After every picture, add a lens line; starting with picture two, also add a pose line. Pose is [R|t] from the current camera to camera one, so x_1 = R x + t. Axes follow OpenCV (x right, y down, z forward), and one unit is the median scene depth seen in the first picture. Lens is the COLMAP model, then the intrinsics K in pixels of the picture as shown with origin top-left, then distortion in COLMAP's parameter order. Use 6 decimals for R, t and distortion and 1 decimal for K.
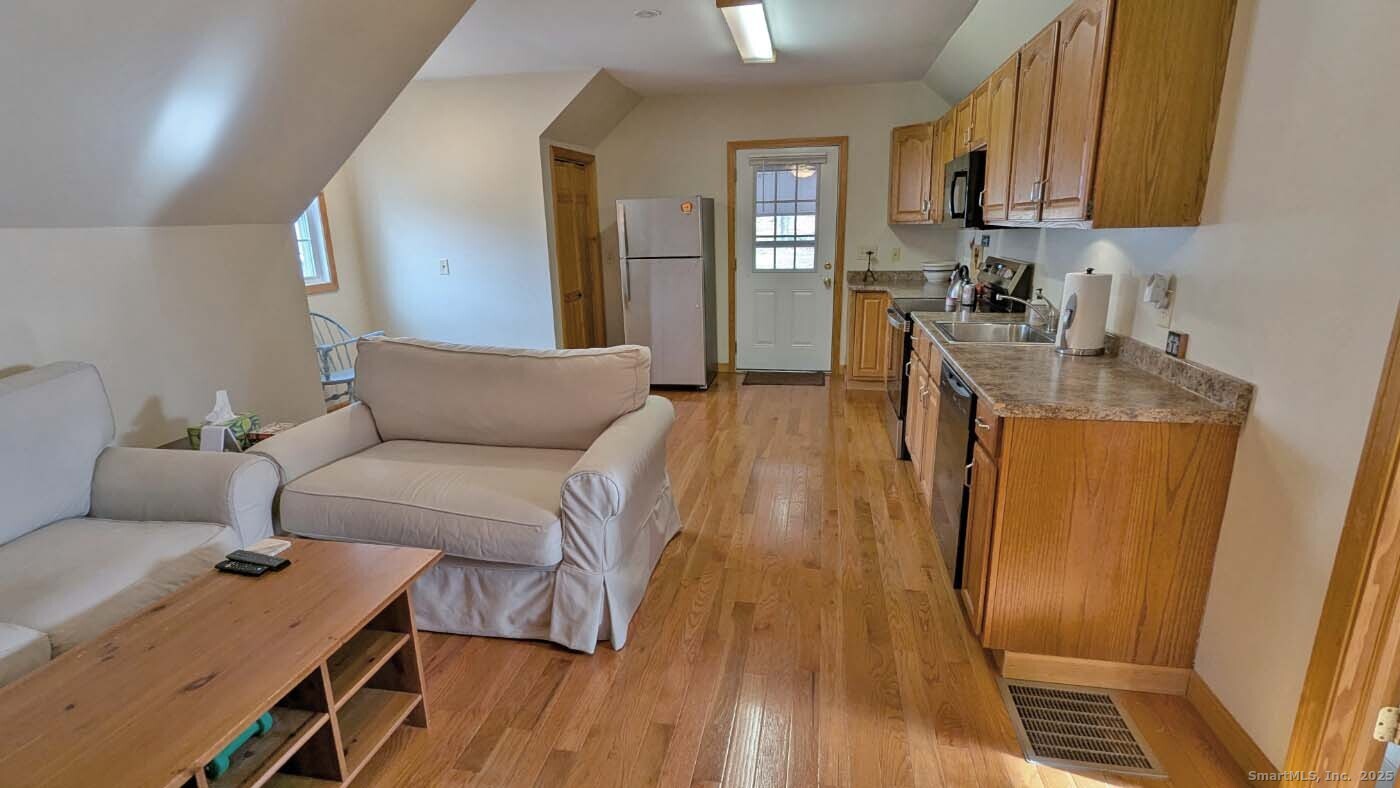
lens RADIAL K [[651.8, 0, 700.0], [0, 651.8, 394.0], [0, 0, 1]] dist [0.001108, 0.000246]
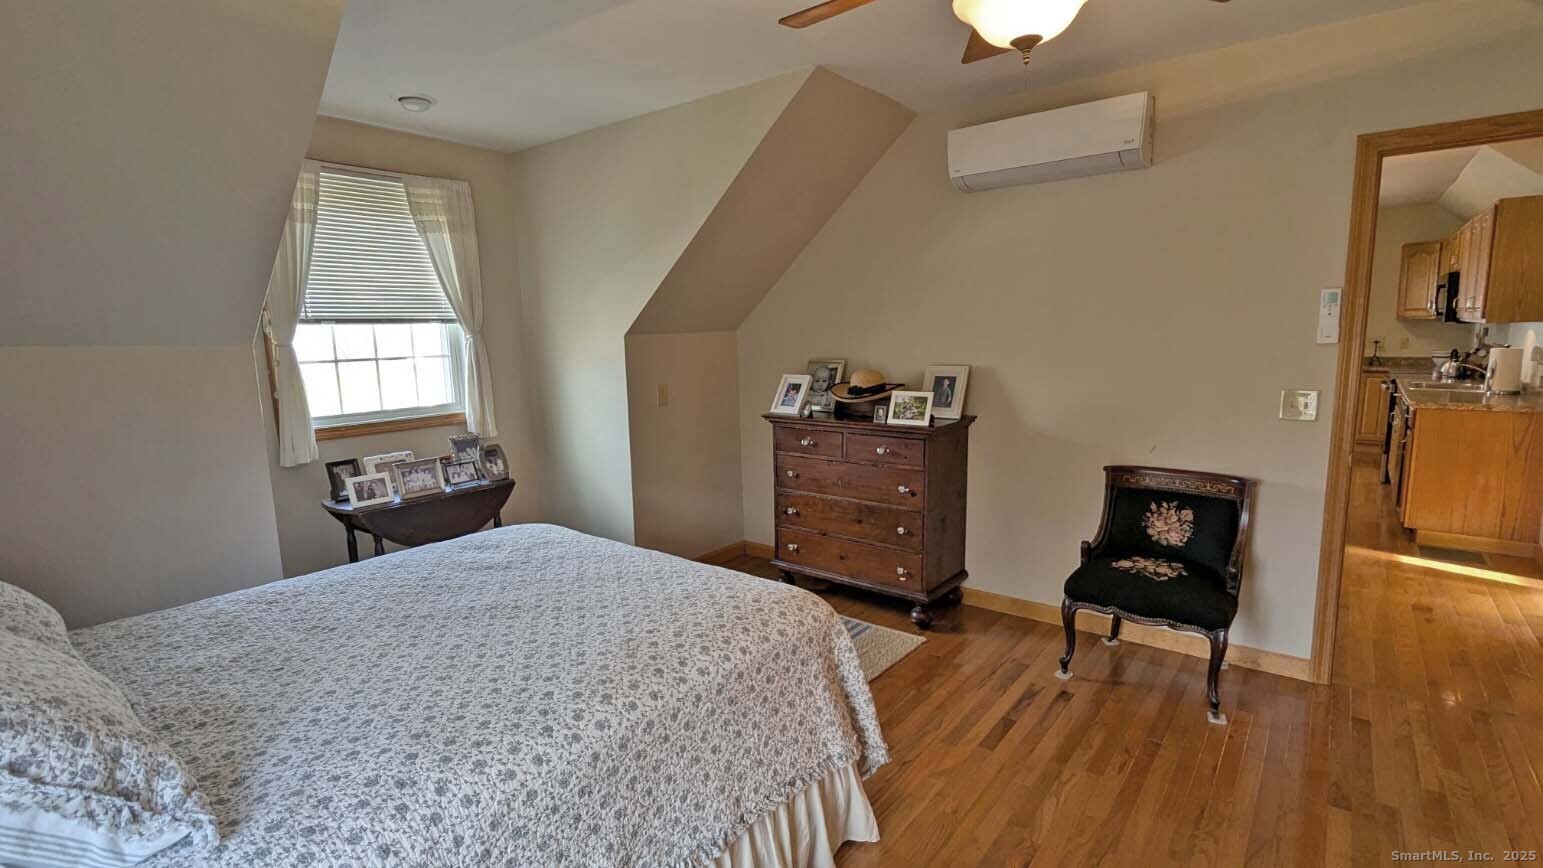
lens RADIAL K [[721.9, 0, 771.5], [0, 721.9, 434.0], [0, 0, 1]] dist [-0.002521, -0.000255]
pose [[0.883082, 0.069288, -0.464075, -0.161125], [-0.112876, 0.991363, -0.066778, 0.272833], [0.455440, 0.111354, 0.883275, -1.087895]]
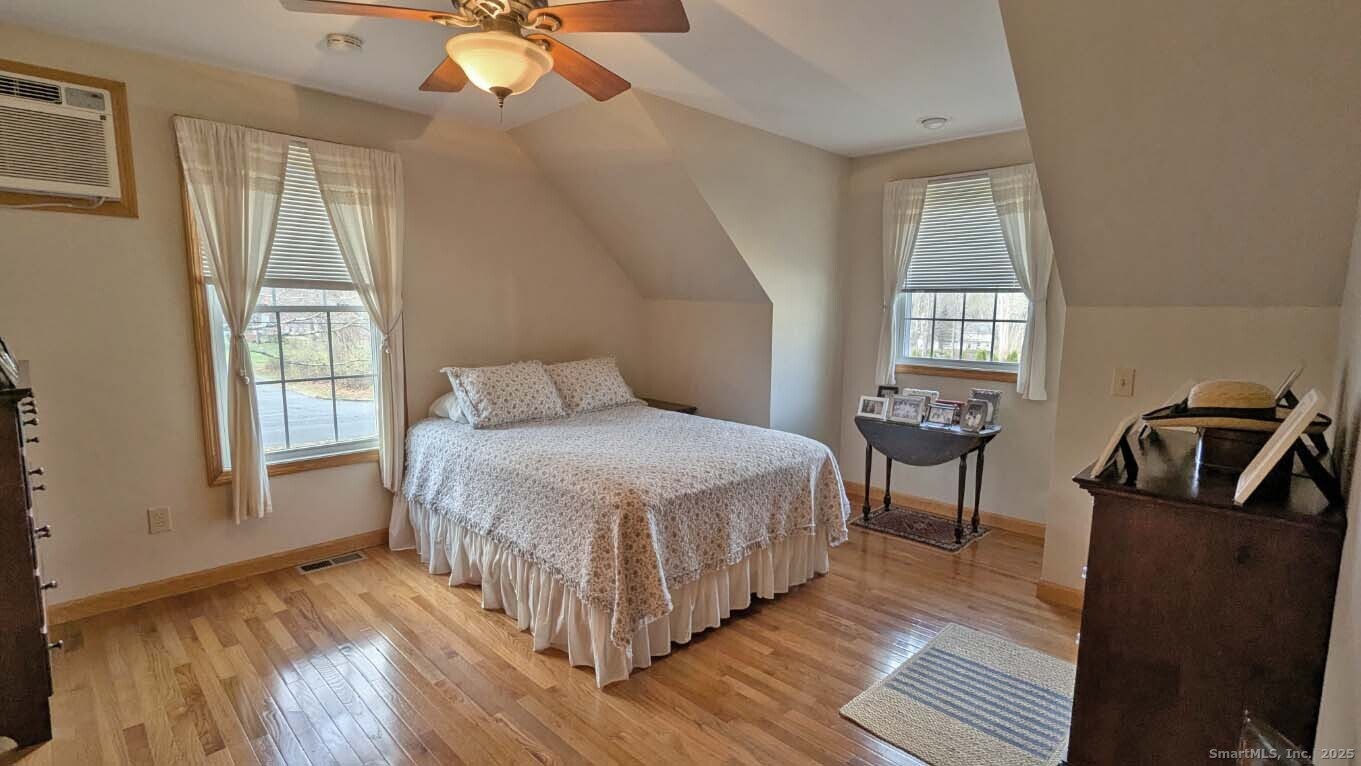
lens RADIAL K [[649.8, 0, 680.5], [0, 649.8, 383.0], [0, 0, 1]] dist [-0.000294, -0.000051]
pose [[-0.559744, 0.117524, -0.820290, 1.226144], [-0.205092, 0.939448, 0.274545, -0.781637], [0.802885, 0.321910, -0.501747, 2.976646]]
